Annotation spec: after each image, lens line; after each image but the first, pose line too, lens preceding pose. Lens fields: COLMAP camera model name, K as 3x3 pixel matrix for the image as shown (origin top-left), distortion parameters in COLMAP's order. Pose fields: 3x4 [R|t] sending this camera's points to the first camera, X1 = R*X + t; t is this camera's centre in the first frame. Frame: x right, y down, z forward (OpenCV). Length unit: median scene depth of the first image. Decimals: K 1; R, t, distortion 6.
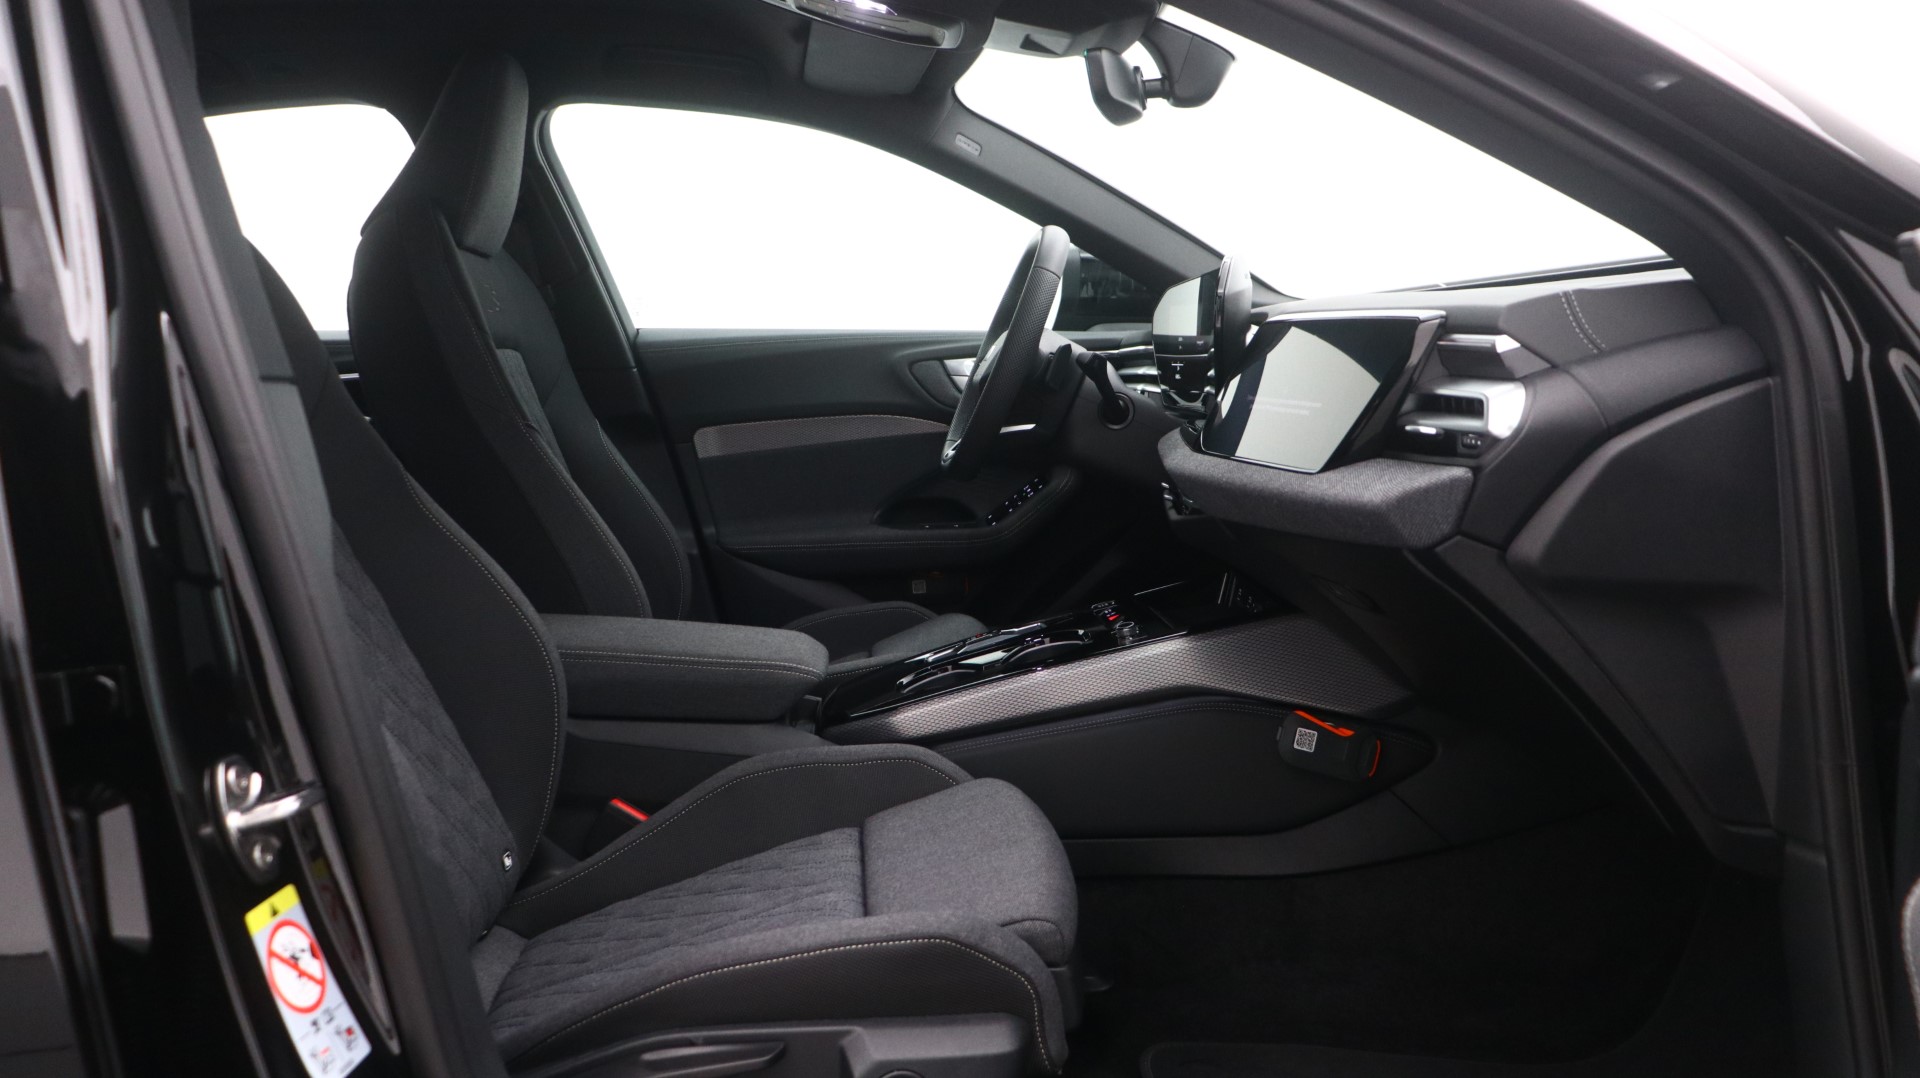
lens RADIAL K [[1538.4, 0, 965.7], [0, 1538.4, 531.7], [0, 0, 1]] dist [-0.016575, 0.022280]
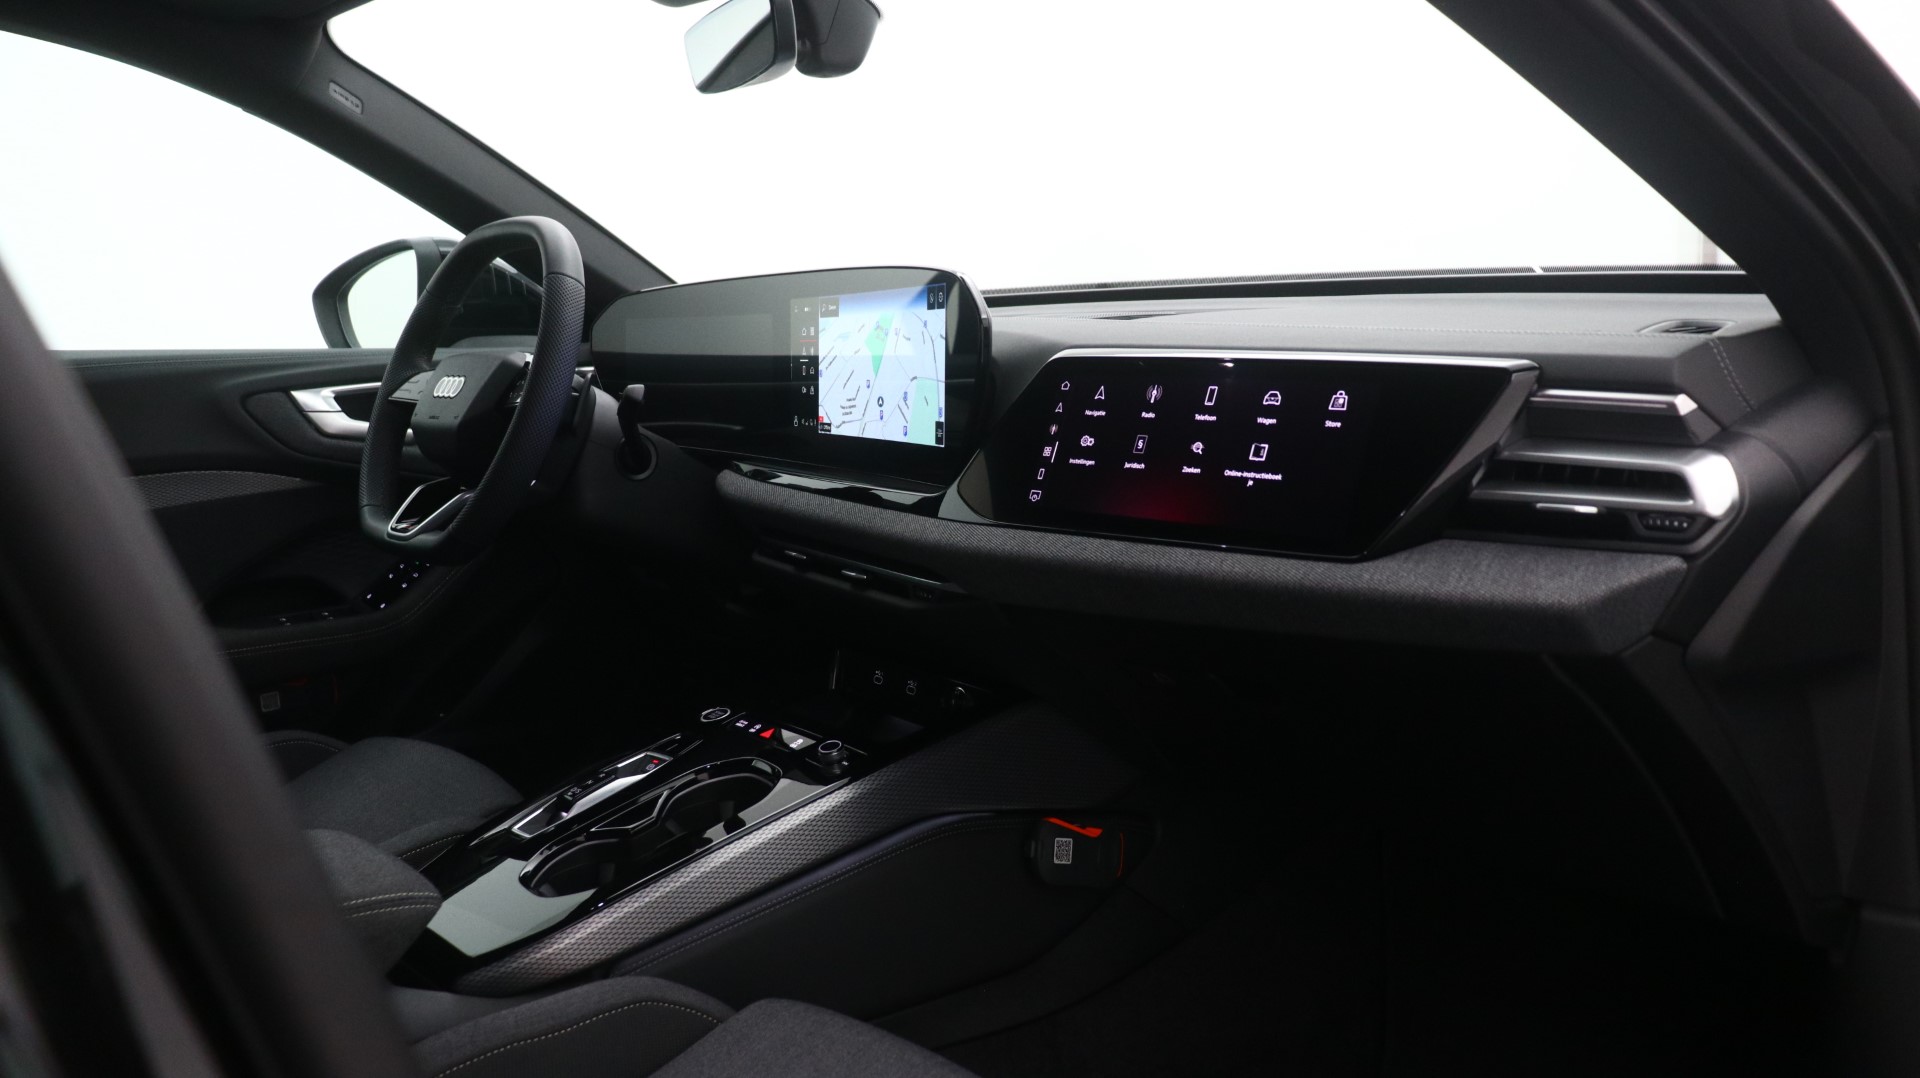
lens RADIAL K [[1538.4, 0, 955.8], [0, 1538.4, 541.7], [0, 0, 1]] dist [-0.016575, 0.022280]
pose [[0.806511, -0.091906, 0.584031, -0.450940], [0.080548, 0.995714, 0.045459, -0.113166], [-0.585706, 0.010380, 0.810457, 0.531340]]
